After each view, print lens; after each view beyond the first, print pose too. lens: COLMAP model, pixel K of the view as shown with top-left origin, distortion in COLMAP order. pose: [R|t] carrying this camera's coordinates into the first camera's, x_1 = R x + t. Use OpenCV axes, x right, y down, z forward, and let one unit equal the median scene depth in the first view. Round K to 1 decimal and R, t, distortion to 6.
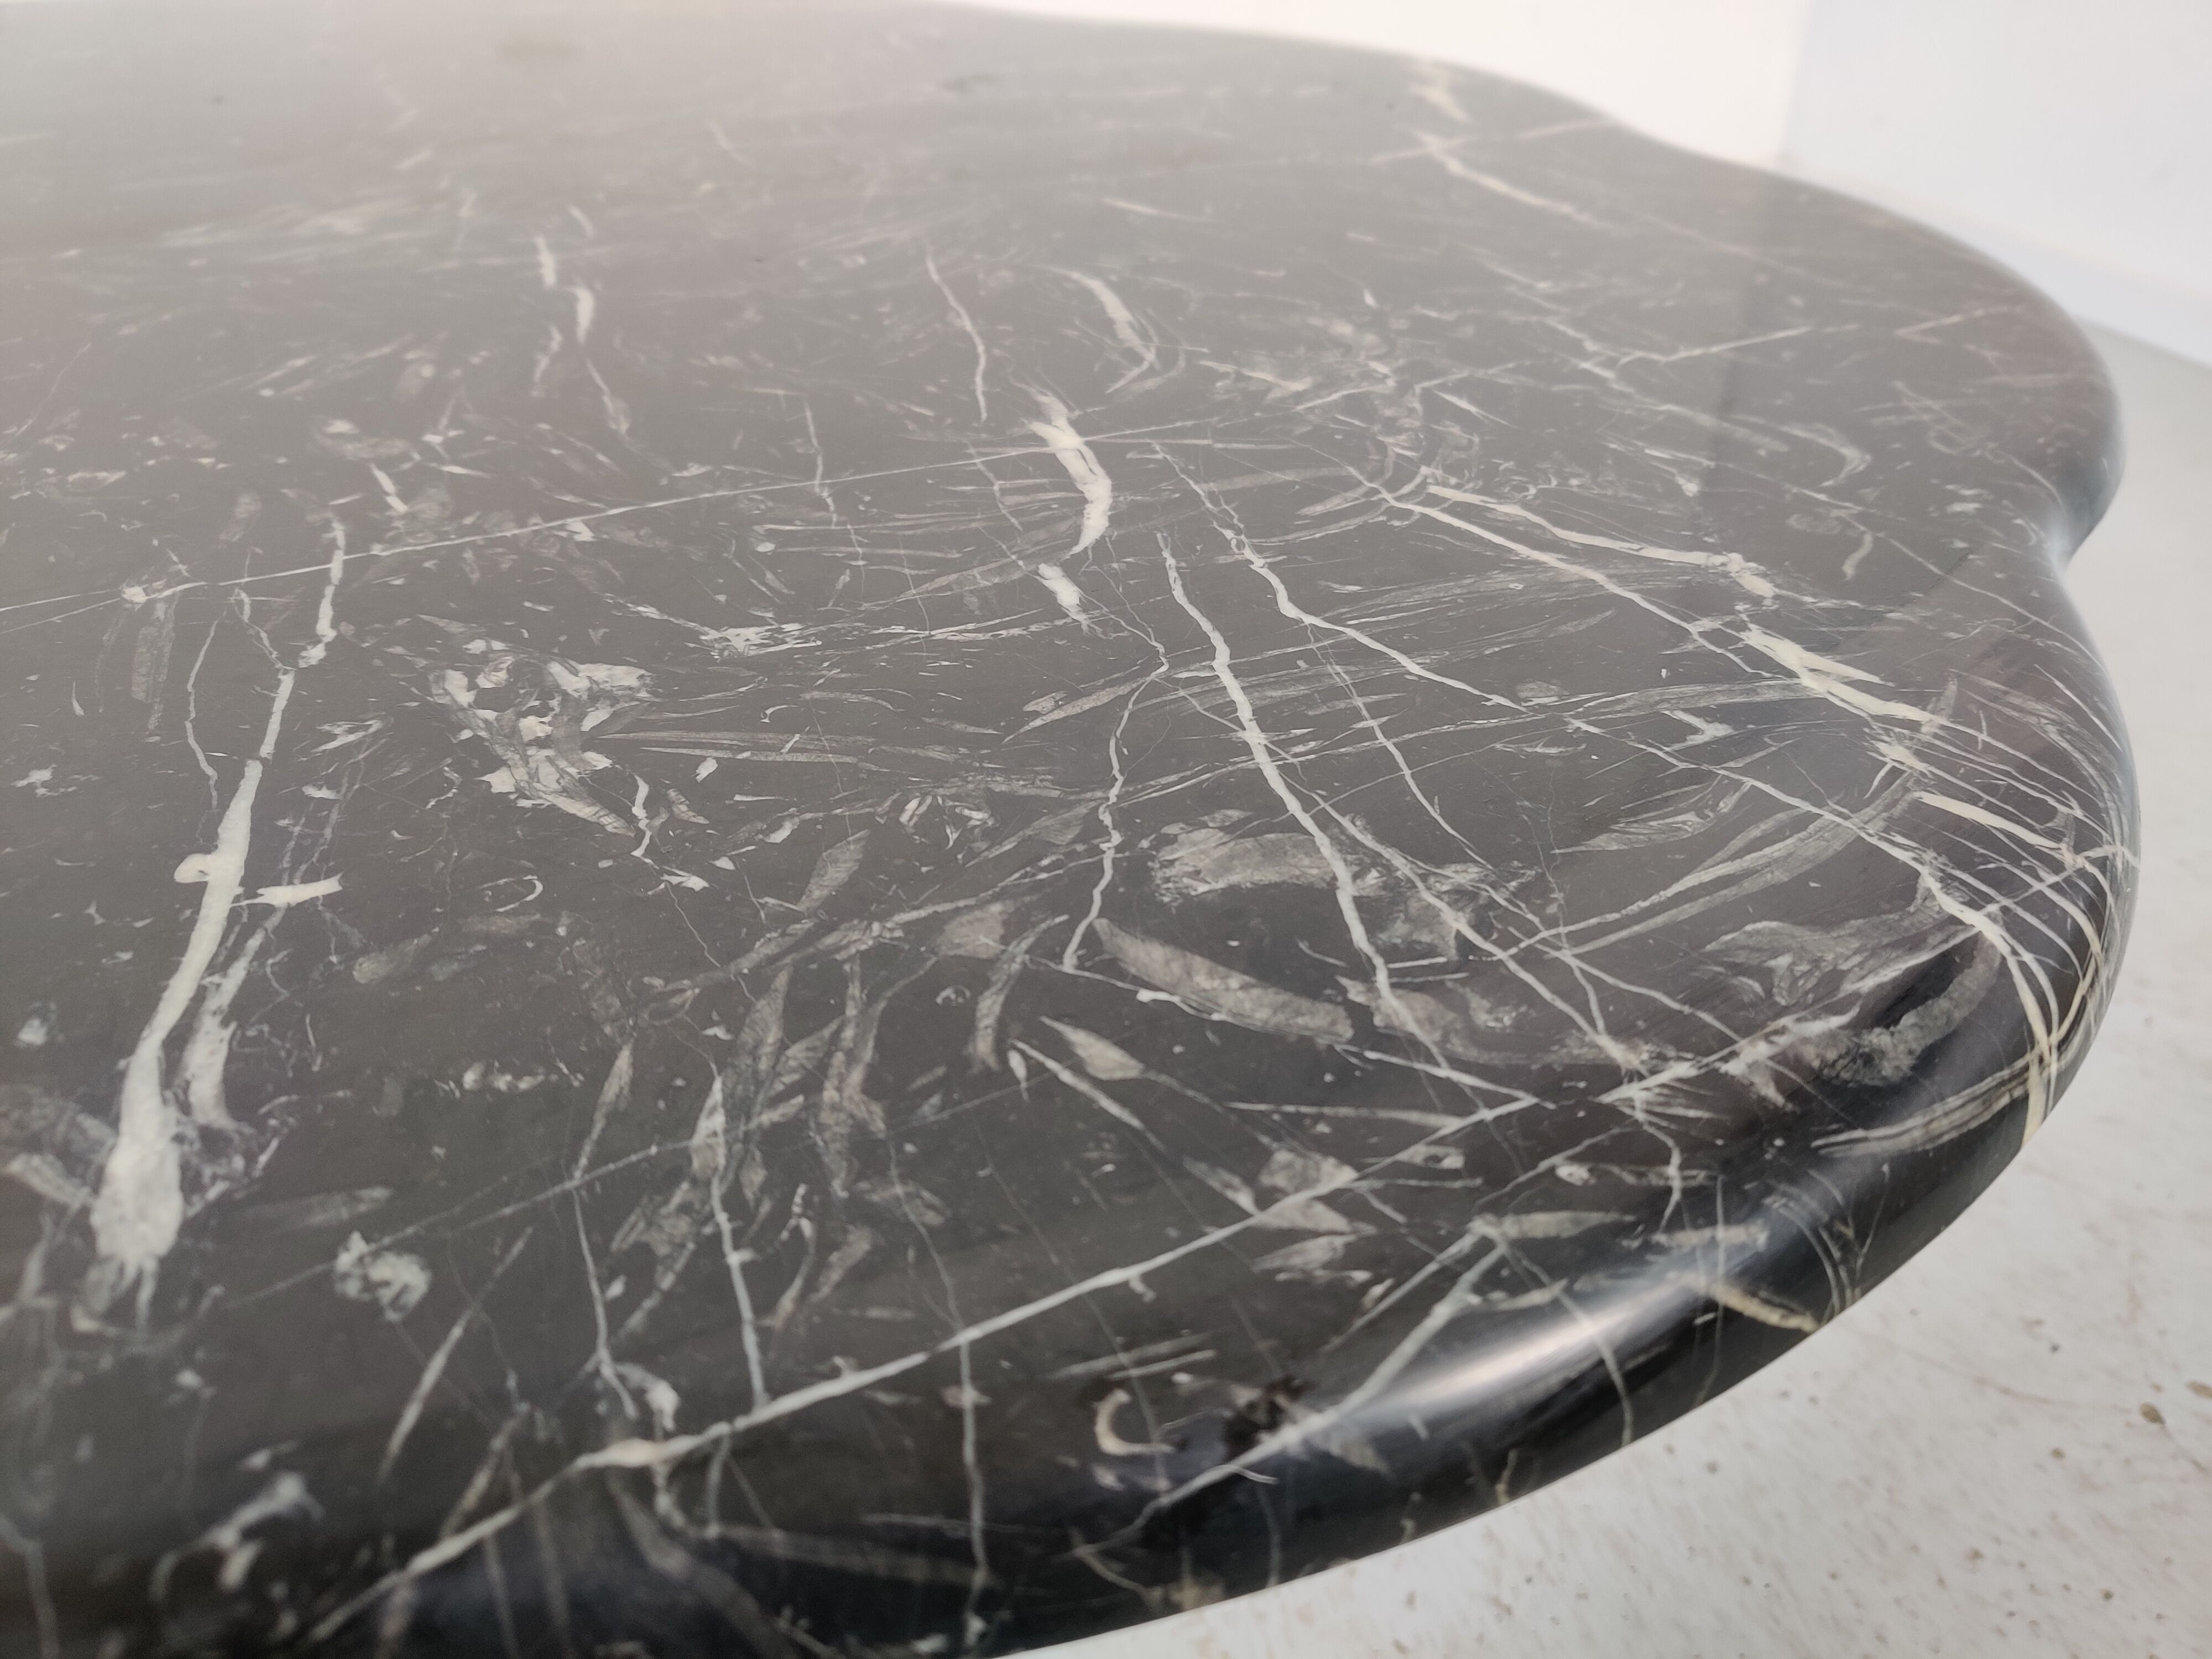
lens RADIAL K [[1698.3, 0, 1123.7], [0, 1698.3, 826.7], [0, 0, 1]] dist [0.042362, -0.033432]
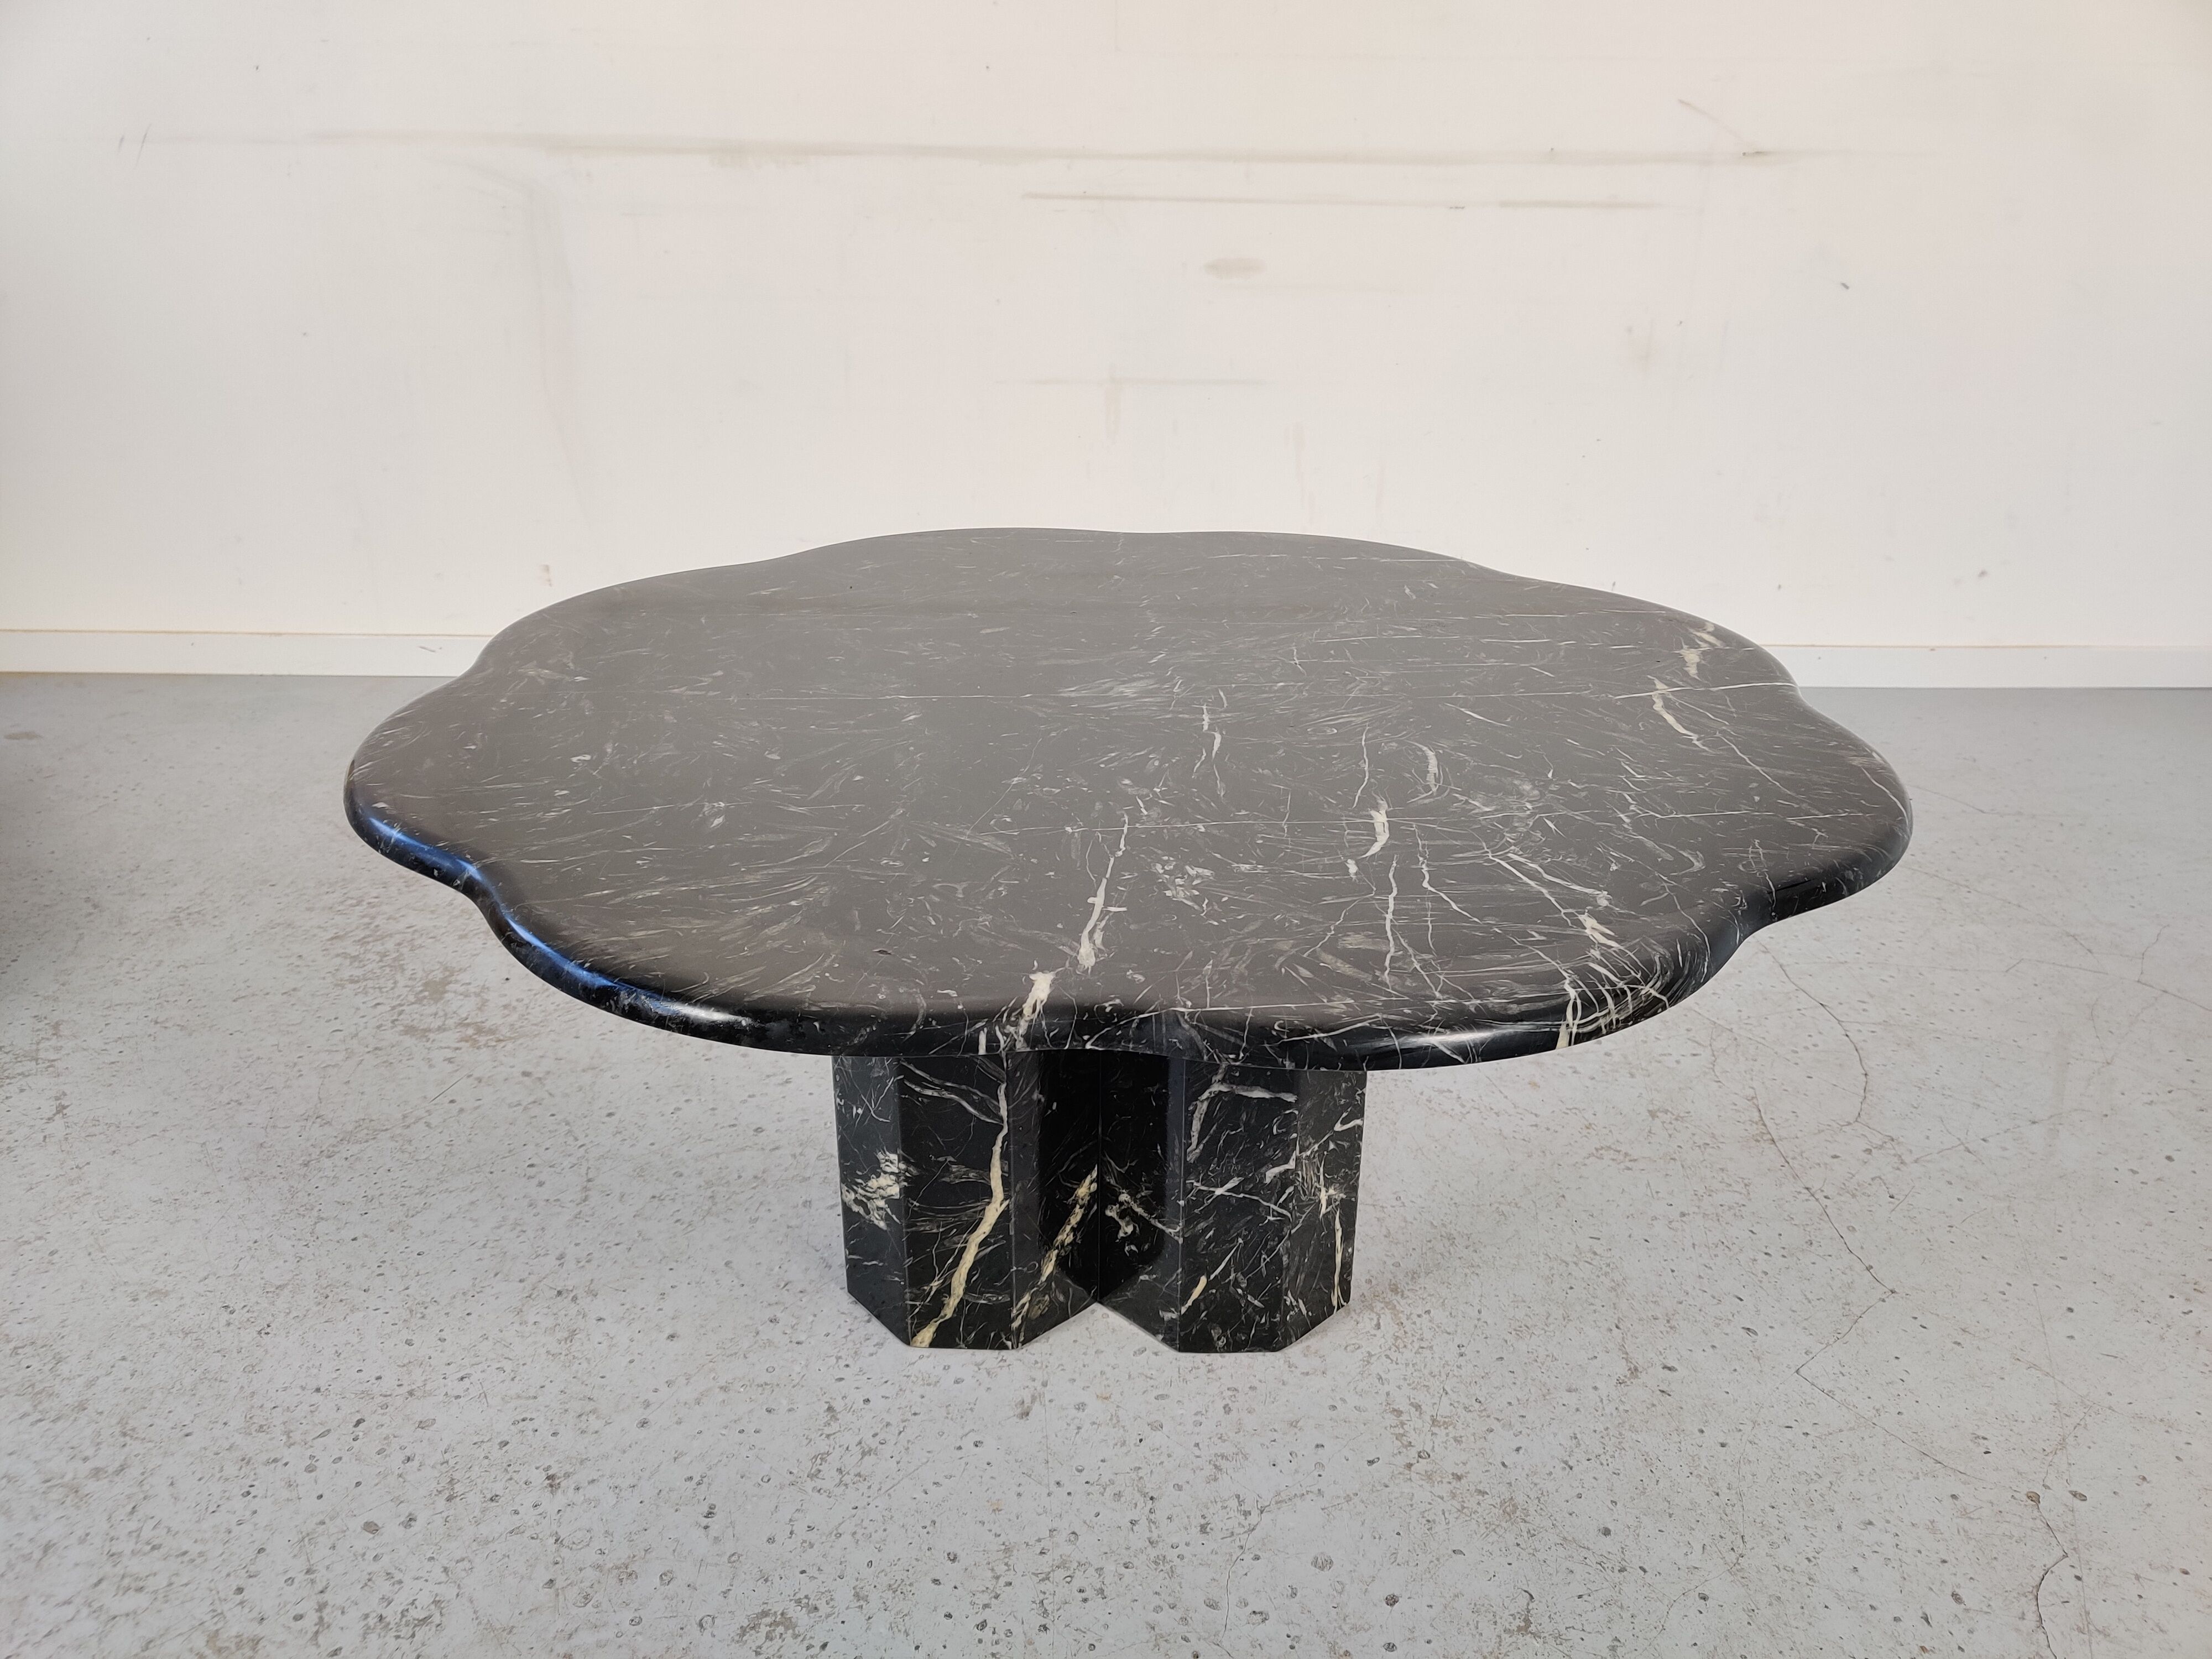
lens RADIAL K [[1698.3, 0, 1099.7], [0, 1698.3, 832.2], [0, 0, 1]] dist [0.042362, -0.033432]
pose [[0.929639, 0.130995, -0.344401, 0.641961], [-0.193677, 0.968858, -0.154281, 0.387950], [0.313465, 0.210128, 0.926059, -2.143606]]
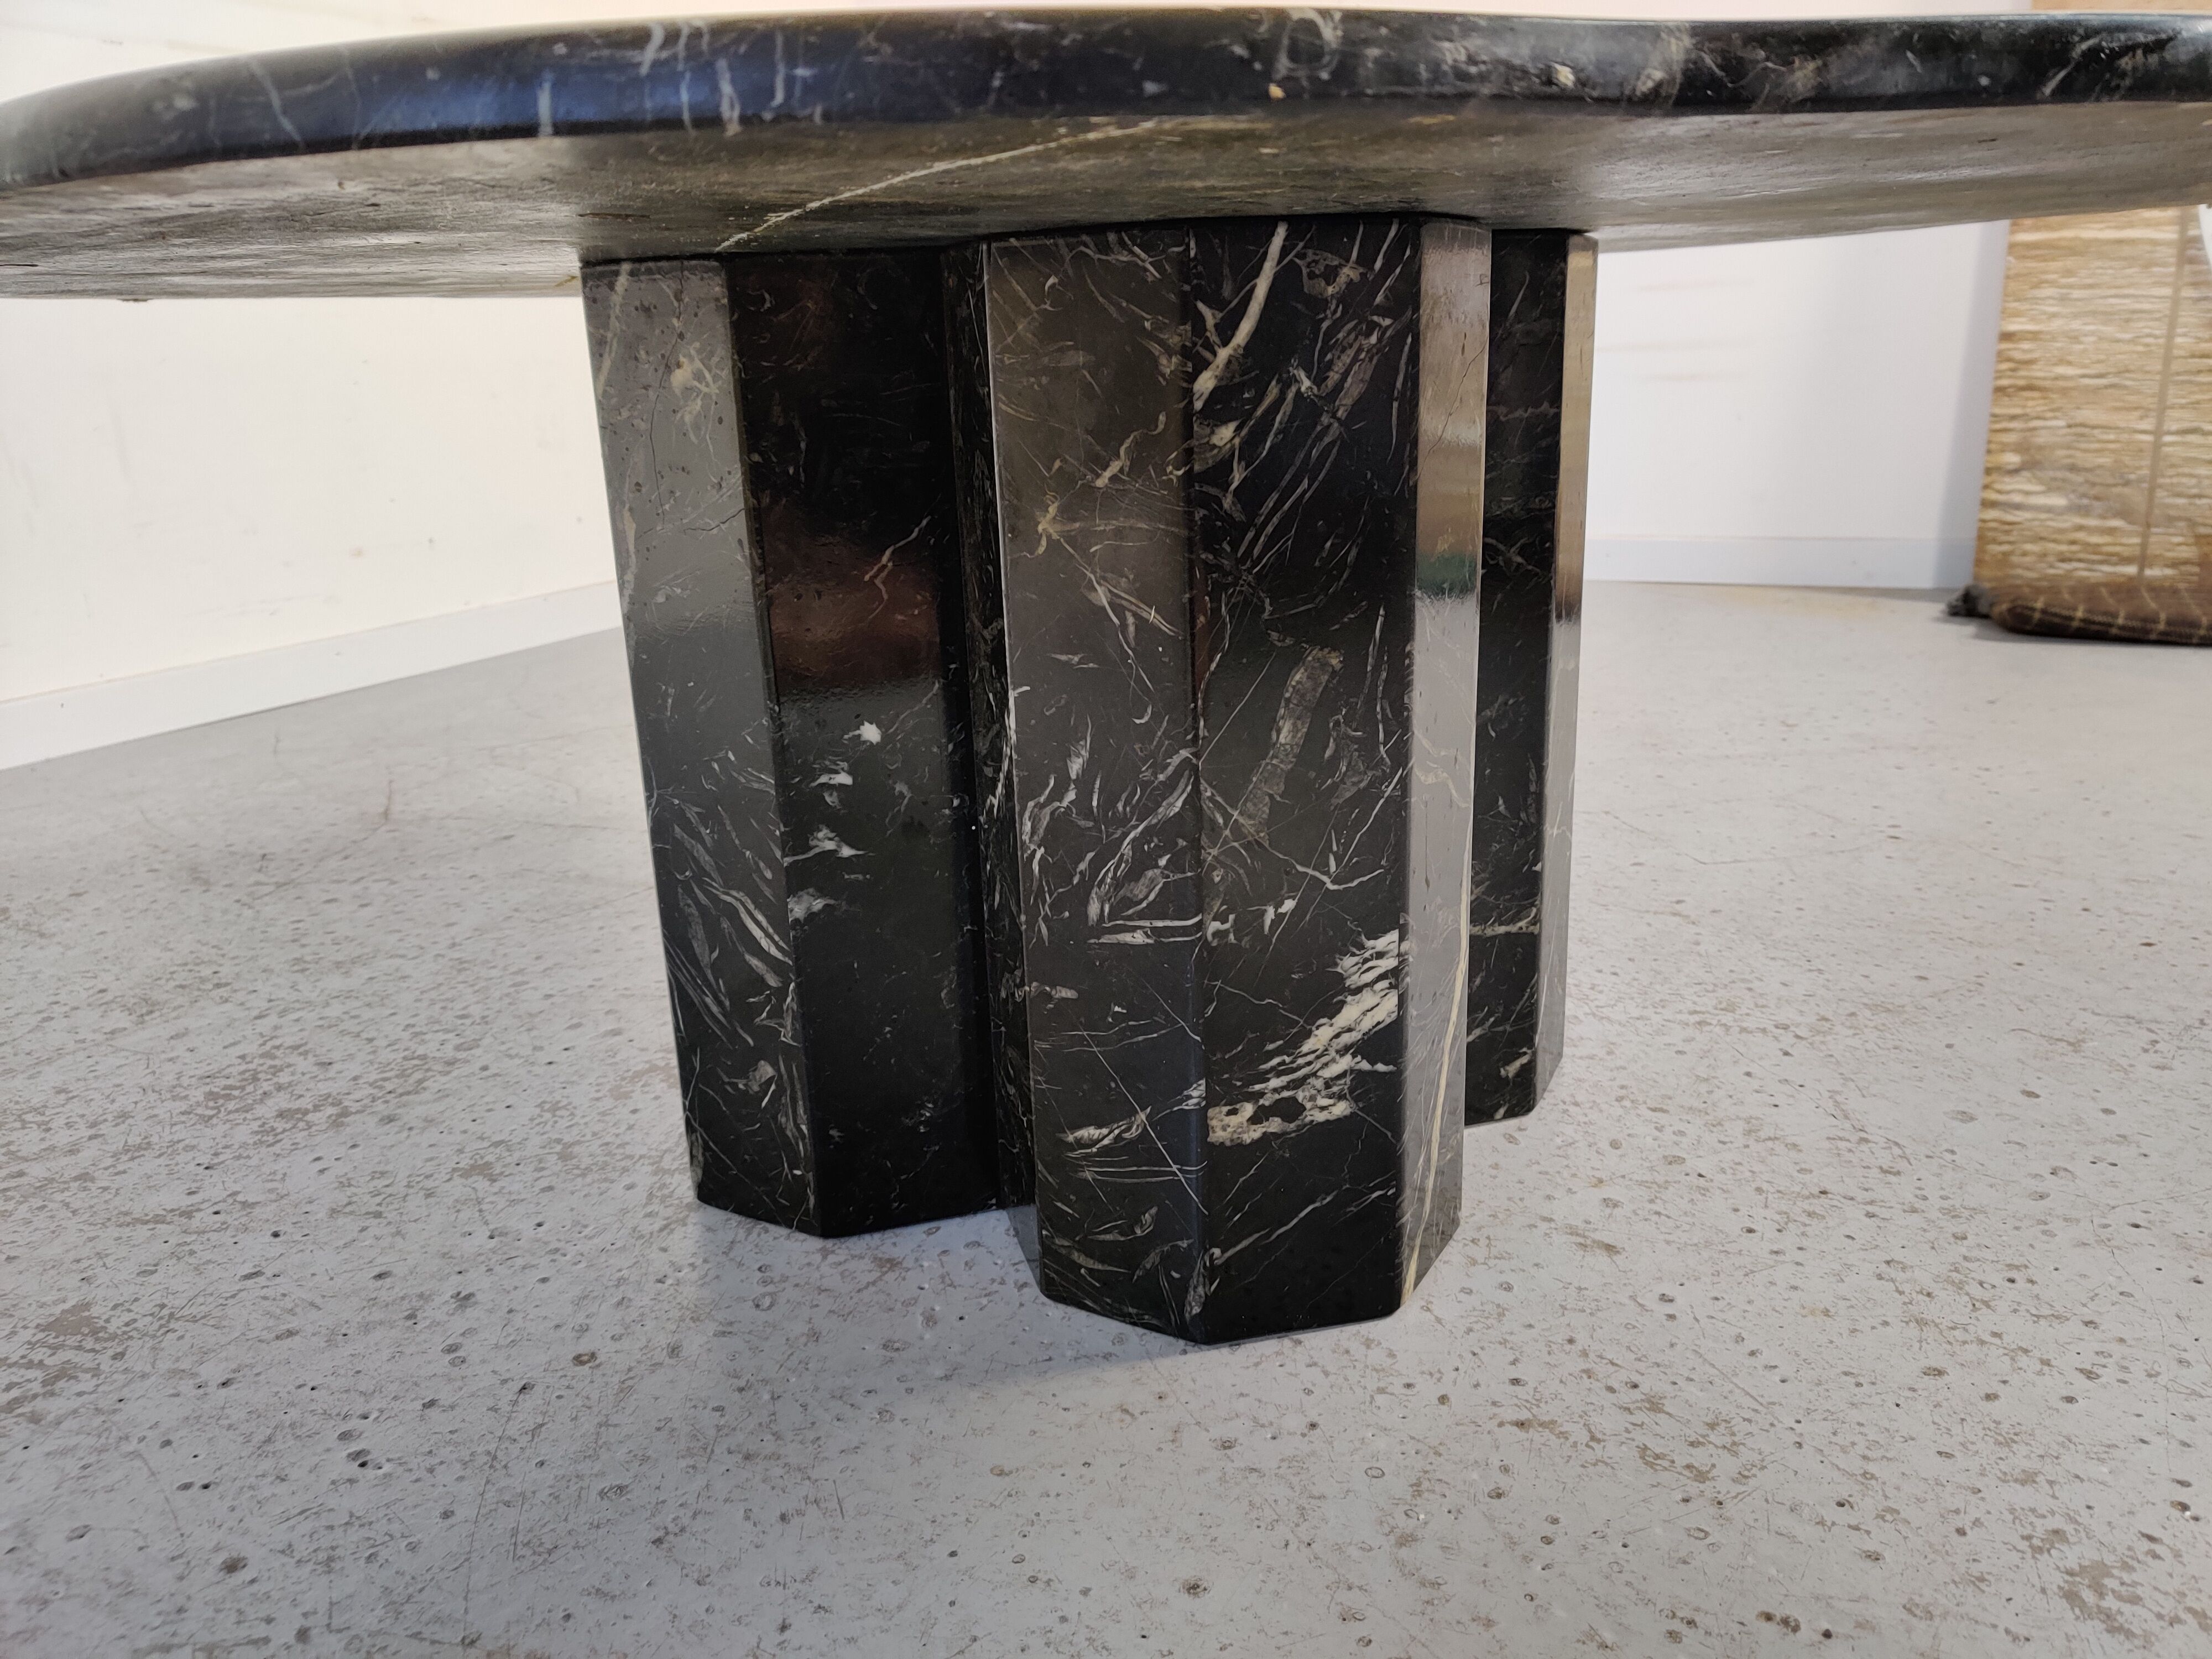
lens RADIAL K [[1698.3, 0, 1127.9], [0, 1698.3, 751.5], [0, 0, 1]] dist [0.042362, -0.033432]
pose [[0.750999, -0.209236, 0.626275, -2.779834], [0.409897, 0.891318, -0.193742, 0.685512], [-0.517672, 0.402208, 0.755145, 0.061670]]
